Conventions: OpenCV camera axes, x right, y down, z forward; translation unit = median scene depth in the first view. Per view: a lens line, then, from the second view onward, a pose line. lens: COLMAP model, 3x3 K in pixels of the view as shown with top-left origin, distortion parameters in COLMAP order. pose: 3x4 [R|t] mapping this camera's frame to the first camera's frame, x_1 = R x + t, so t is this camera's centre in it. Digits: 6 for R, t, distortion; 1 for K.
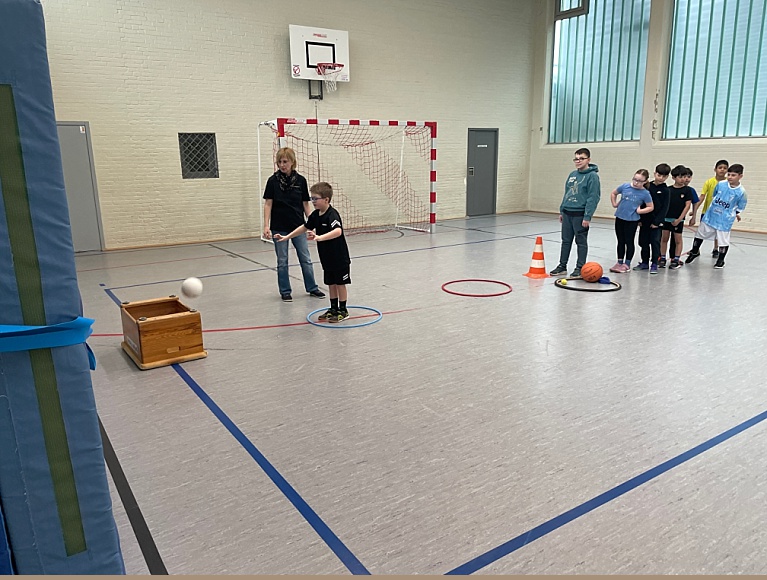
lens RADIAL K [[585.6, 0, 379.5], [0, 585.6, 292.5], [0, 0, 1]] dist [0.045671, -0.060911]
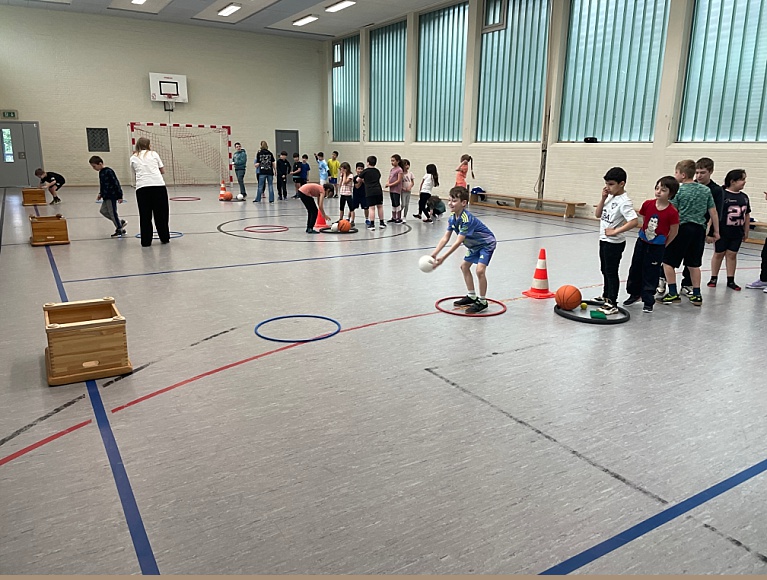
lens RADIAL K [[585.6, 0, 392.3], [0, 585.6, 288.8], [0, 0, 1]] dist [0.045671, -0.060911]
pose [[0.999287, 0.036067, -0.011137, 0.642850], [-0.036006, 0.999336, 0.005638, 0.193044], [0.011333, -0.005233, 0.999922, -0.853425]]
